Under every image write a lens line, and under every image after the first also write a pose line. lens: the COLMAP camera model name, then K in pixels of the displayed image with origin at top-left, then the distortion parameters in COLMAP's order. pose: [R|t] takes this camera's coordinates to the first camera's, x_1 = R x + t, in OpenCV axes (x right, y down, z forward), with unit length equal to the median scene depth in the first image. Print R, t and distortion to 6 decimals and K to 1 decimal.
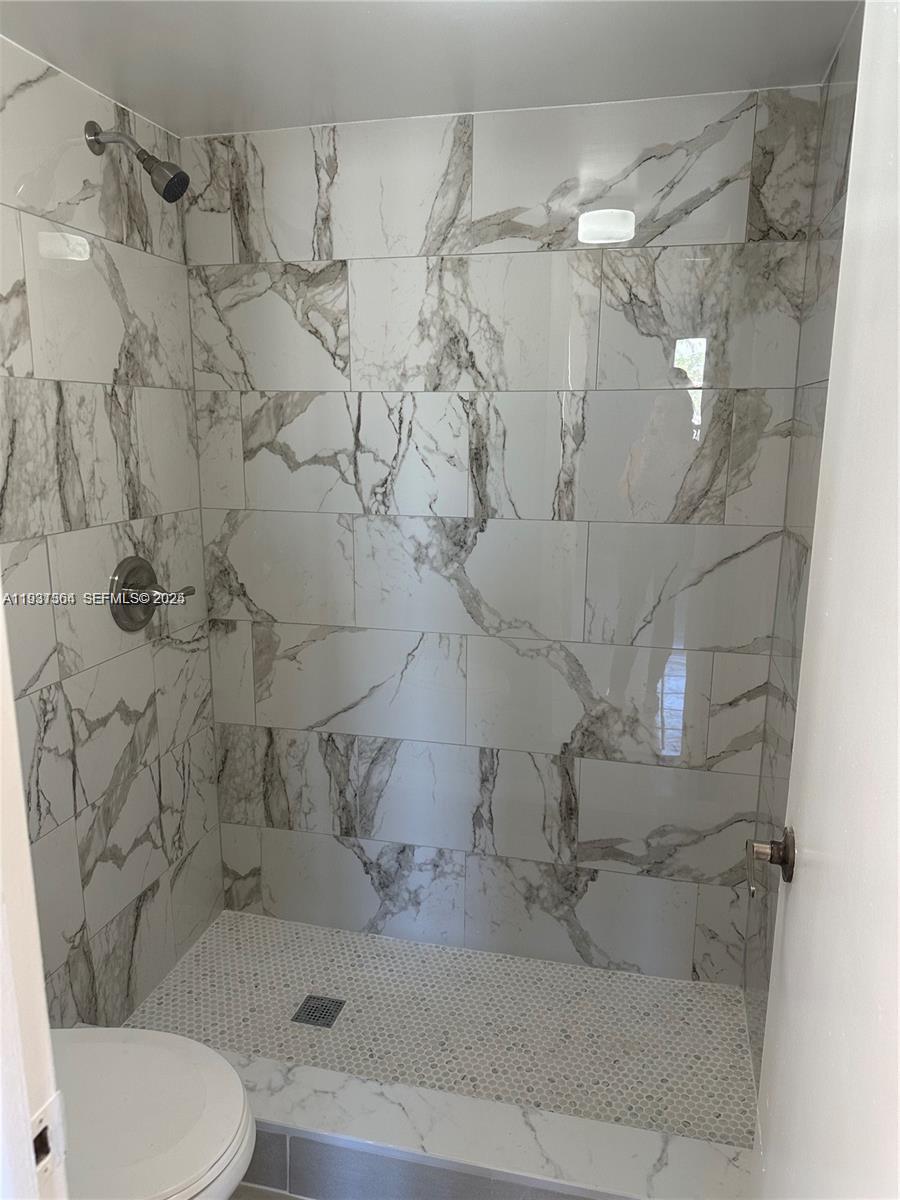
lens RADIAL K [[841.1, 0, 446.0], [0, 841.1, 610.5], [0, 0, 1]] dist [0.065278, -0.086647]
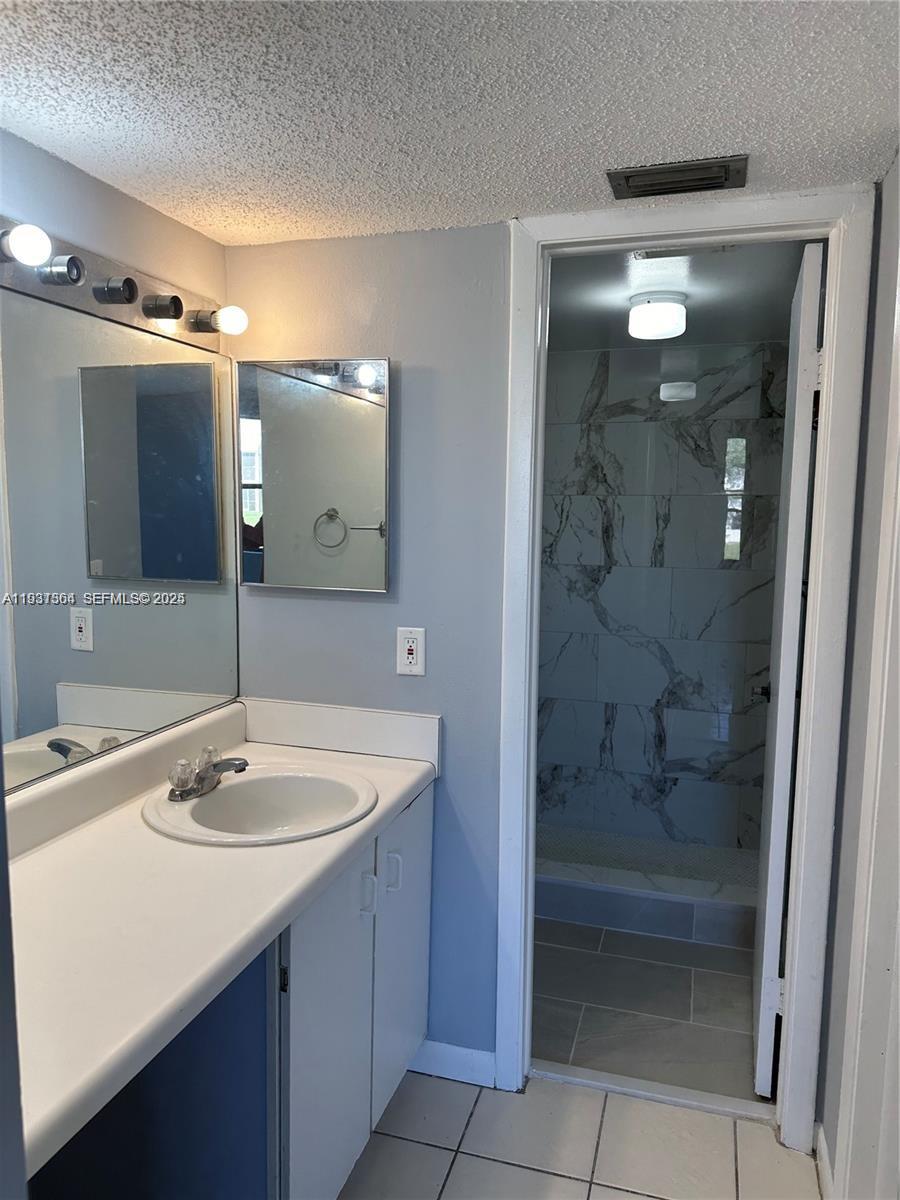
lens RADIAL K [[841.1, 0, 434.0], [0, 841.1, 606.9], [0, 0, 1]] dist [0.065278, -0.086647]
pose [[0.997100, 0.012690, -0.075043, -0.185036], [-0.019593, 0.995568, -0.091980, 0.141006], [0.073544, 0.093183, 0.992929, -0.744565]]
